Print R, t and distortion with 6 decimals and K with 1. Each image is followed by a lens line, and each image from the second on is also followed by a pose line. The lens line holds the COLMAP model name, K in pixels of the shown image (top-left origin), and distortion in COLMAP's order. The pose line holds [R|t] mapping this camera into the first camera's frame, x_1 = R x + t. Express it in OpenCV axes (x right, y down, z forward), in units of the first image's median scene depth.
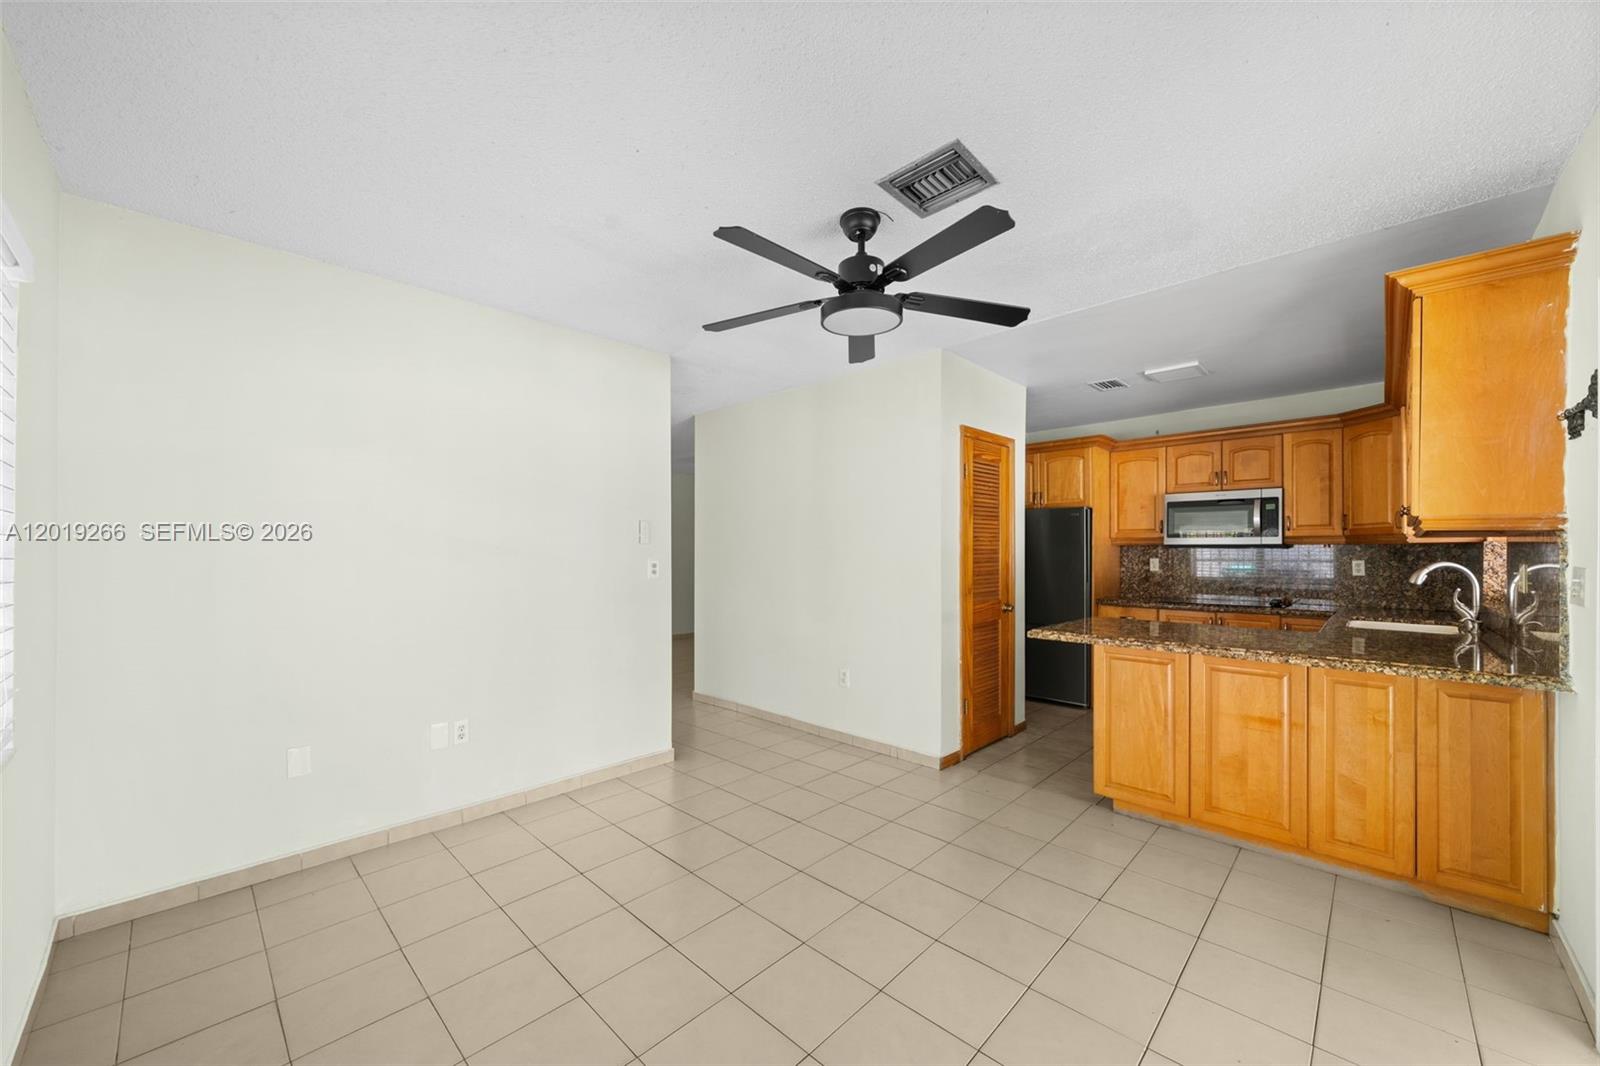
lens RADIAL K [[602.6, 0, 797.5], [0, 602.6, 550.7], [0, 0, 1]] dist [-0.000614, -0.000154]
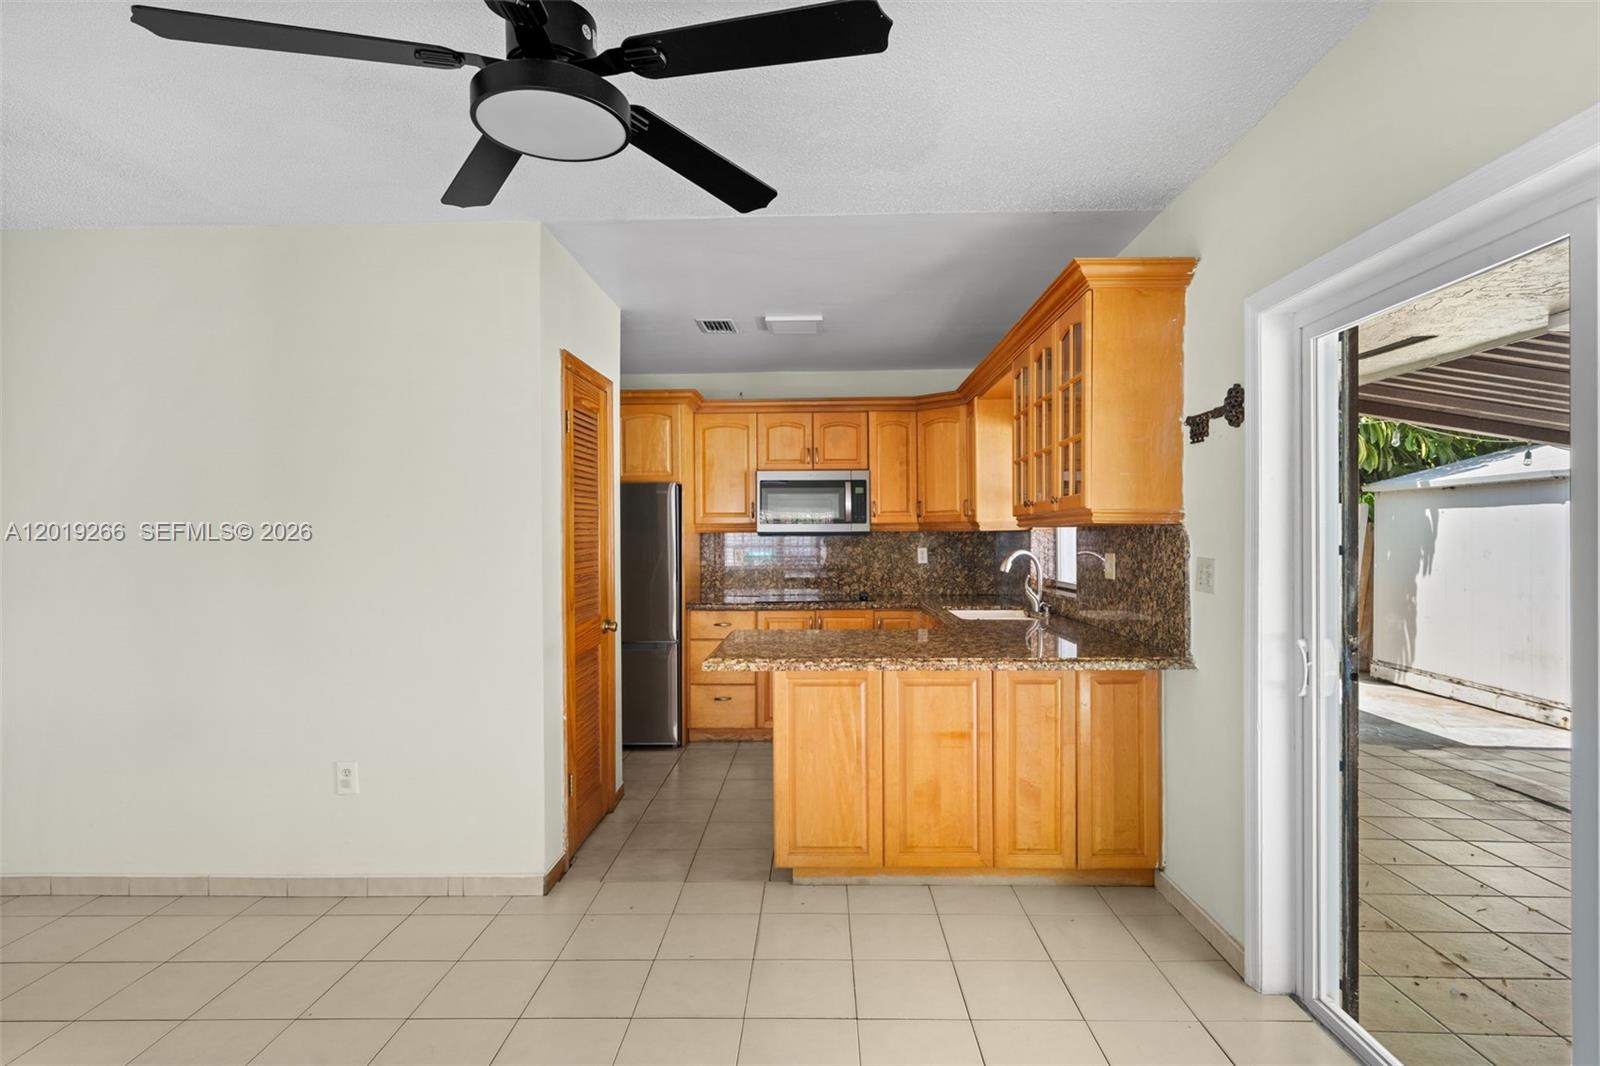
lens RADIAL K [[812.6, 0, 807.6], [0, 812.6, 540.5], [0, 0, 1]] dist [0.003136, 0.000591]
pose [[0.728571, -0.011046, 0.684881, -0.150141], [0.006128, 0.999935, 0.009609, -0.012901], [-0.684942, -0.002804, 0.728592, 0.211307]]
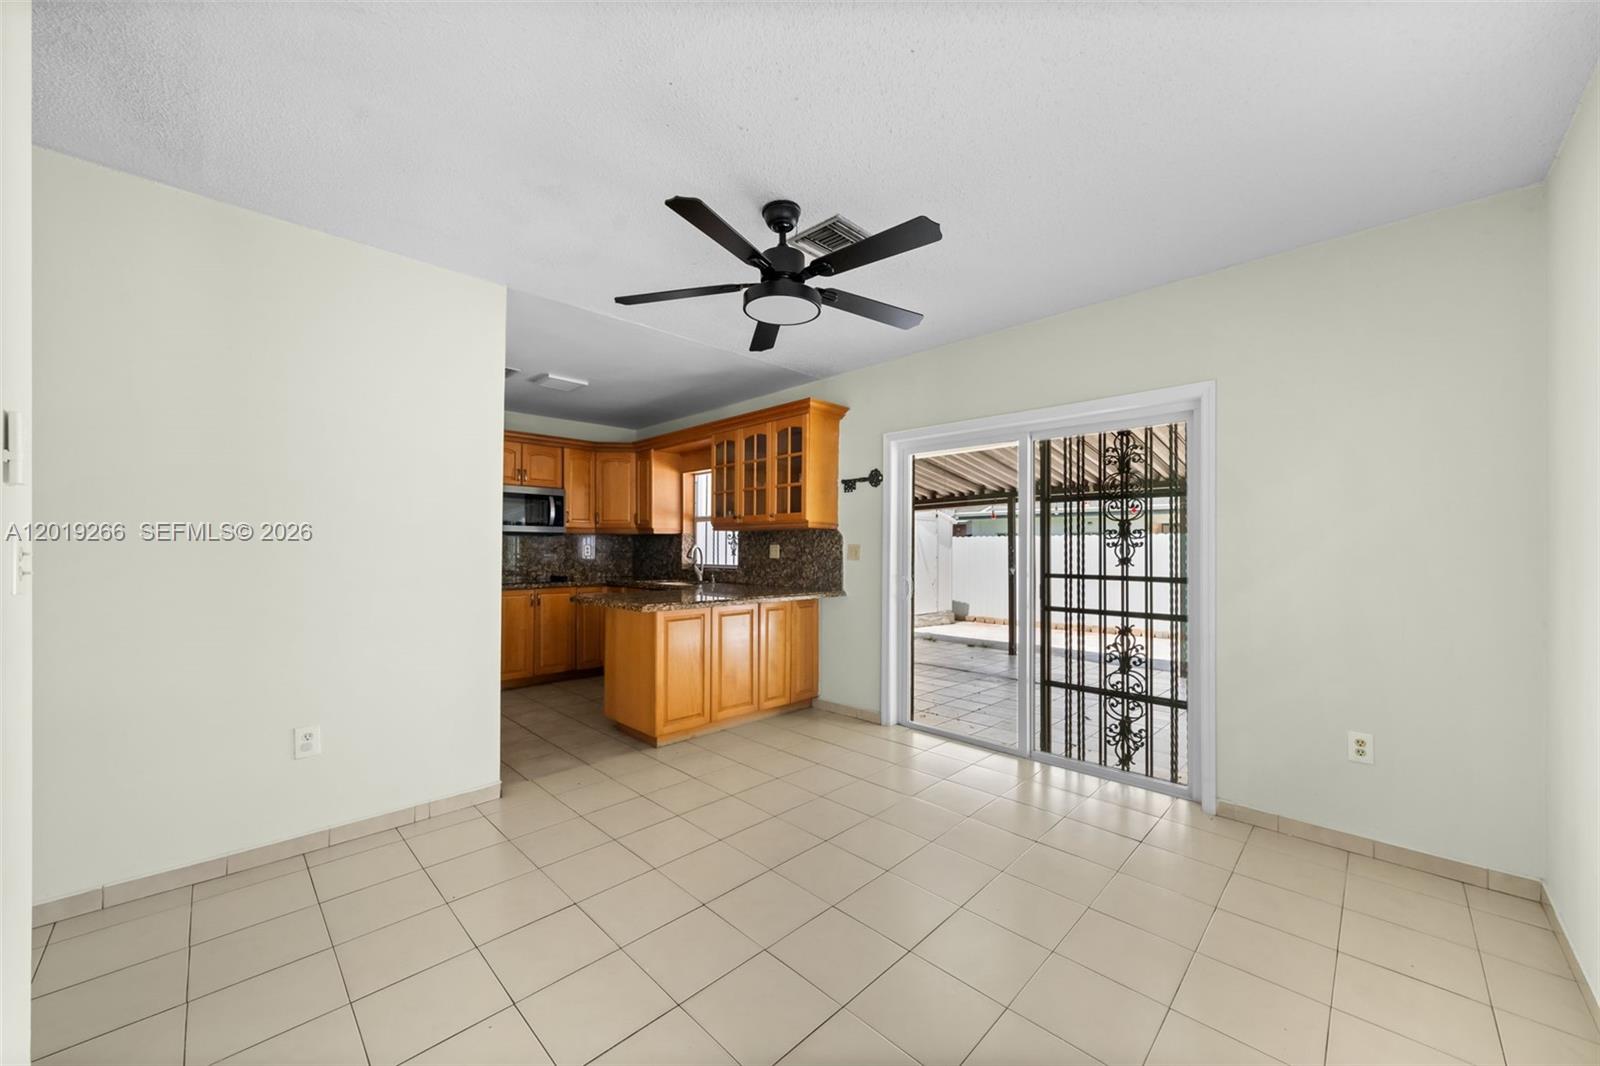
lens RADIAL K [[588.6, 0, 797.4], [0, 588.6, 544.4], [0, 0, 1]] dist [0.000138, 0.000035]
pose [[0.014739, 0.003353, 0.999886, -0.601779], [-0.007536, 0.999966, -0.003242, 0.019634], [-0.999863, -0.007487, 0.014764, 0.630604]]
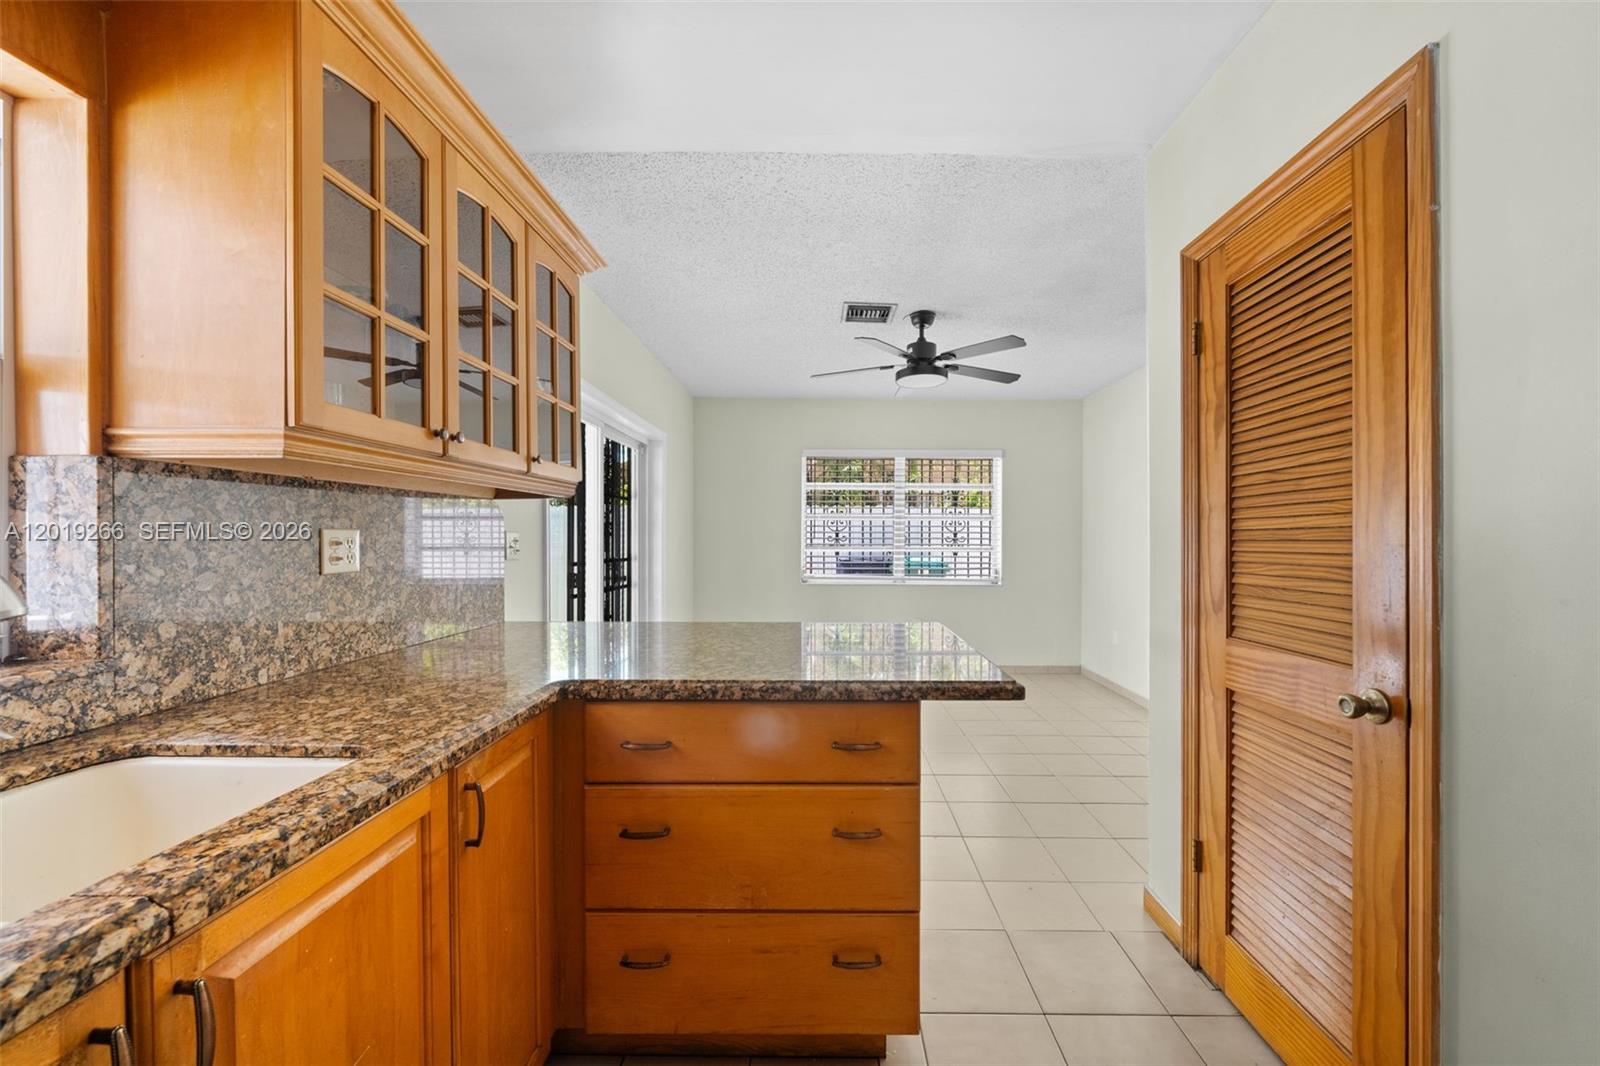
lens RADIAL K [[589.5, 0, 819.8], [0, 589.5, 538.7], [0, 0, 1]] dist [-0.001587, -0.000189]
pose [[-0.724029, -0.002172, -0.689766, 0.898304], [-0.001910, 0.999998, -0.001144, 0.023351], [0.689767, 0.000489, -0.724031, 1.276292]]
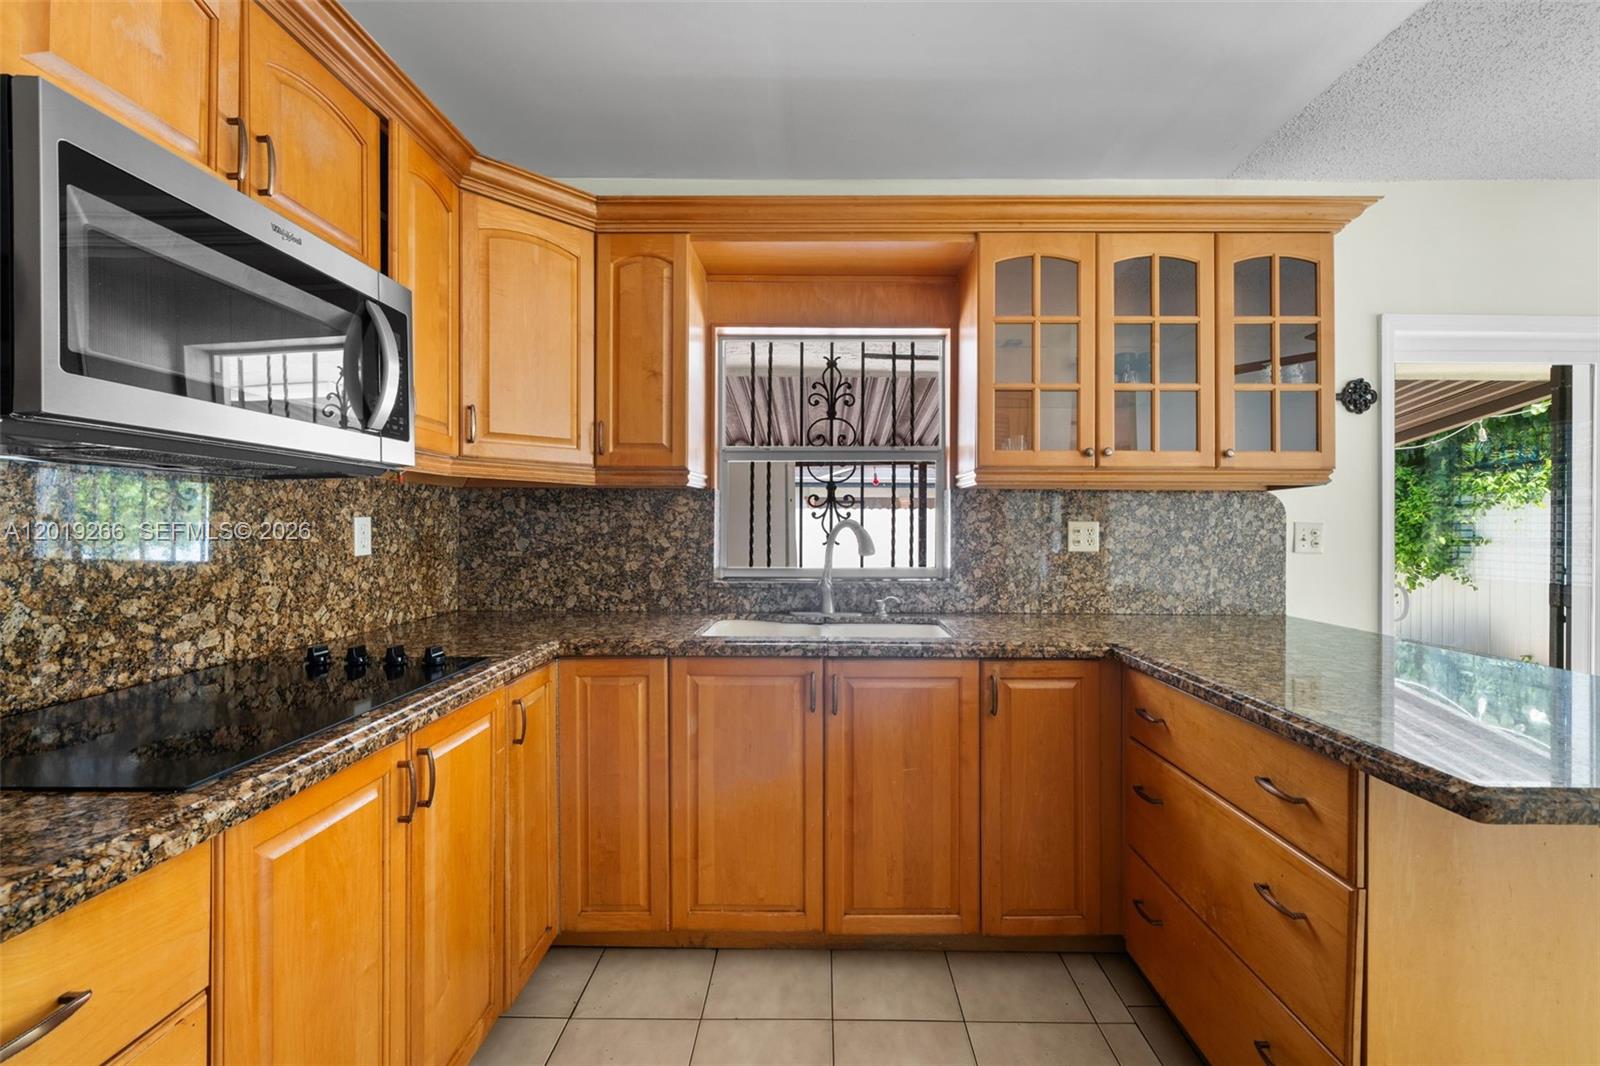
lens RADIAL K [[678.6, 0, 817.9], [0, 678.6, 524.4], [0, 0, 1]] dist [-0.001045, 0.000022]
pose [[-0.691836, -0.007888, 0.722012, 0.517936], [-0.011310, 0.999936, 0.000086, 0.022607], [-0.721966, -0.008107, -0.691881, 1.434651]]
